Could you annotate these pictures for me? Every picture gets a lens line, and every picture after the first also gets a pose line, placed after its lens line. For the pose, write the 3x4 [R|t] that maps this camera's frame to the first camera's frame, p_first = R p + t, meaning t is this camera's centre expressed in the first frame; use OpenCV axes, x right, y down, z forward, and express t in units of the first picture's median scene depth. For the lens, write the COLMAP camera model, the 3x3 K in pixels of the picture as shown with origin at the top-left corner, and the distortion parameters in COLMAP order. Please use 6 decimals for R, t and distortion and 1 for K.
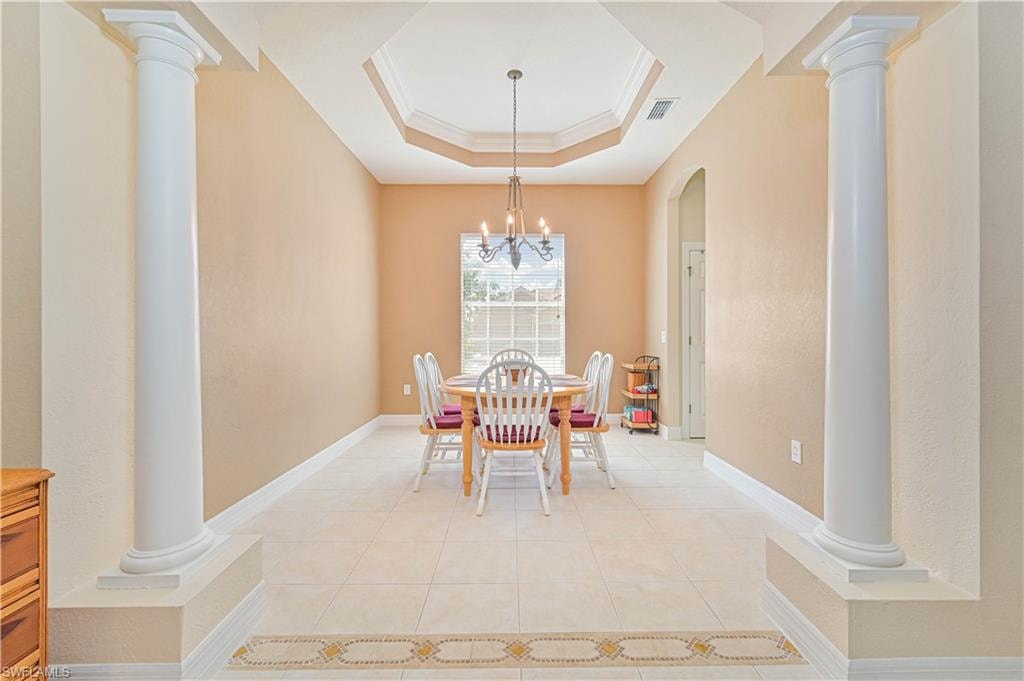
lens RADIAL K [[429.3, 0, 516.3], [0, 429.3, 329.8], [0, 0, 1]] dist [-0.000523, -0.000146]
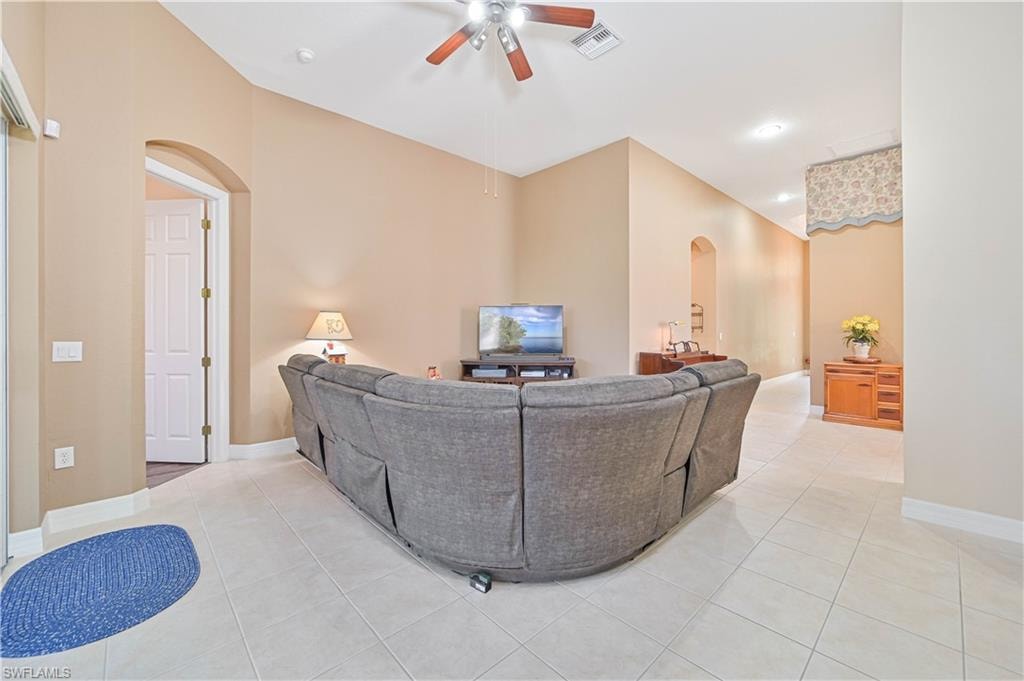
lens RADIAL K [[405.6, 0, 515.8], [0, 405.6, 328.7], [0, 0, 1]] dist [-0.013810, -0.000115]
pose [[-0.741832, 0.000282, -0.670586, 3.435479], [0.004790, 0.999977, -0.004878, -0.047096], [0.670569, -0.006830, -0.741816, 1.065765]]
